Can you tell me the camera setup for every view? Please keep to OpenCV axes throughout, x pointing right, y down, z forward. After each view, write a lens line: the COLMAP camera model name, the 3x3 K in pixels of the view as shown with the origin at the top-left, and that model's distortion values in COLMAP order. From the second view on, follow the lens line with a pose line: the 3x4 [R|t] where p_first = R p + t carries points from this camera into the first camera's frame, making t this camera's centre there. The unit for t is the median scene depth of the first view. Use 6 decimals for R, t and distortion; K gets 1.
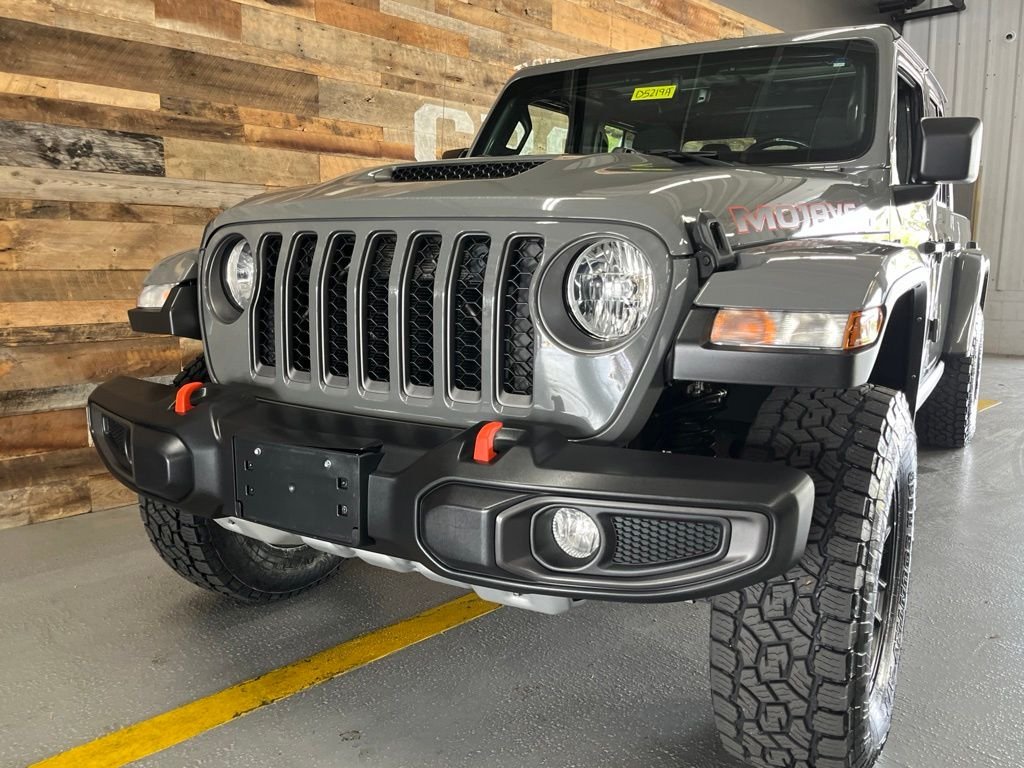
lens RADIAL K [[823.3, 0, 513.3], [0, 823.3, 388.9], [0, 0, 1]] dist [0.048247, -0.068208]
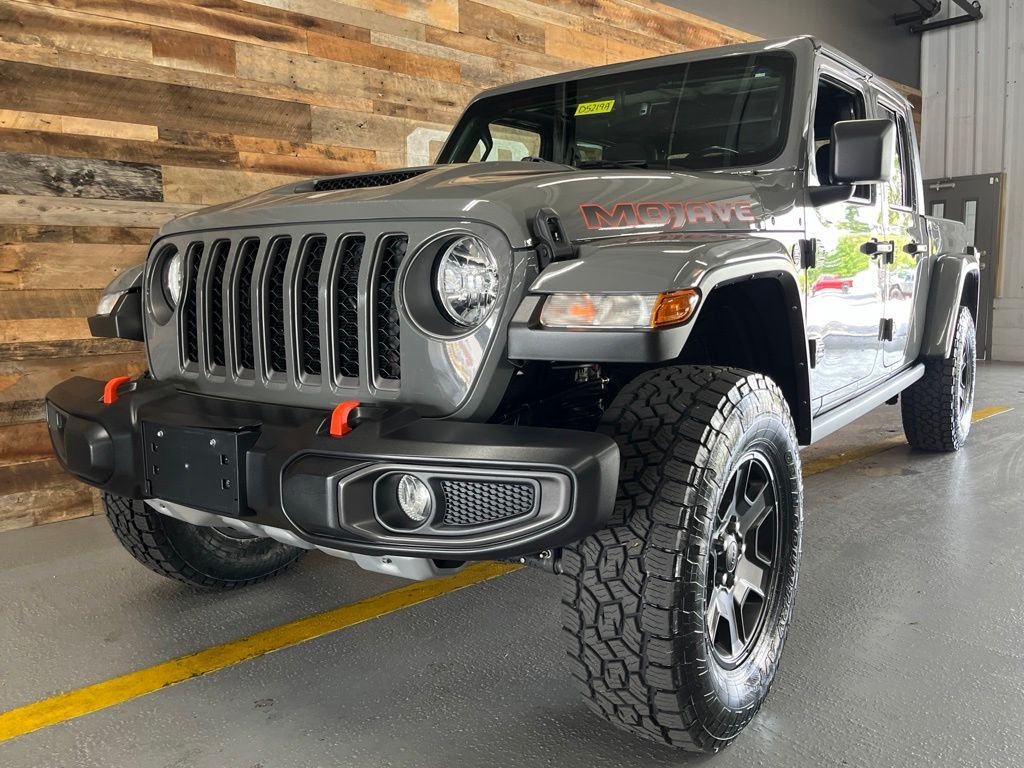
lens RADIAL K [[823.3, 0, 514.8], [0, 823.3, 380.6], [0, 0, 1]] dist [0.048247, -0.068208]
pose [[0.997850, -0.014056, -0.064014, 0.121189], [0.011652, 0.999219, -0.037766, 0.026281], [0.064495, 0.036939, 0.997234, -0.041584]]
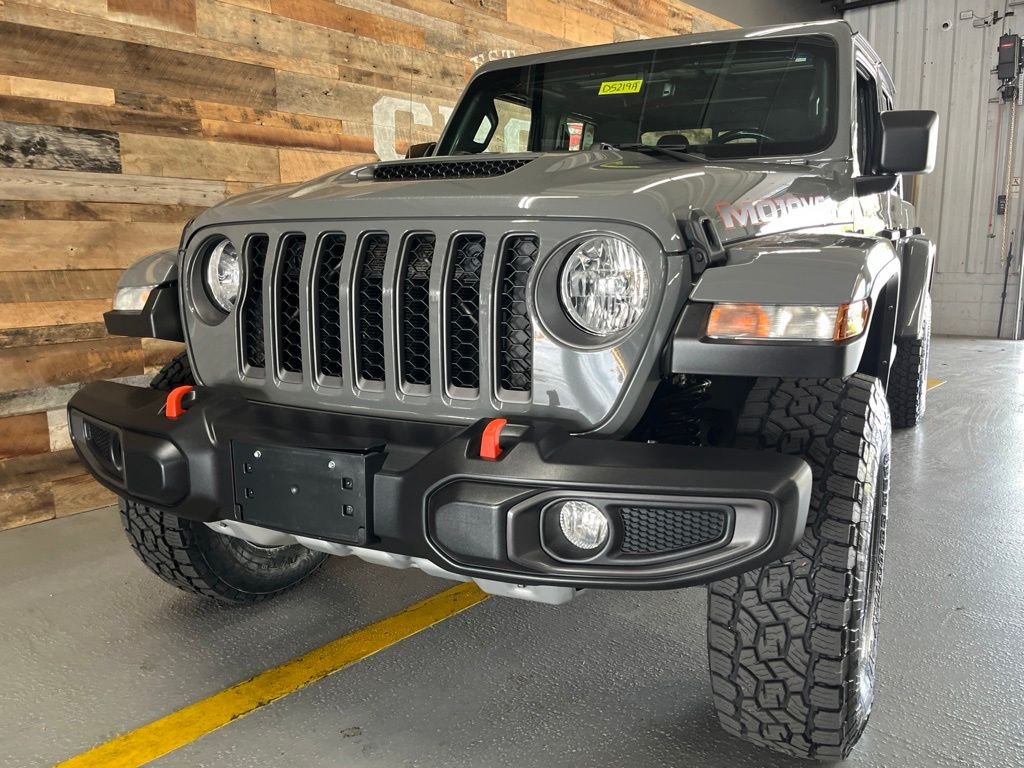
lens RADIAL K [[823.3, 0, 512.2], [0, 823.3, 387.6], [0, 0, 1]] dist [0.048247, -0.068208]
pose [[0.997932, -0.025472, 0.059019, -0.029839], [0.024792, 0.999618, 0.012227, -0.004777], [-0.059308, -0.010738, 0.998182, -0.008113]]
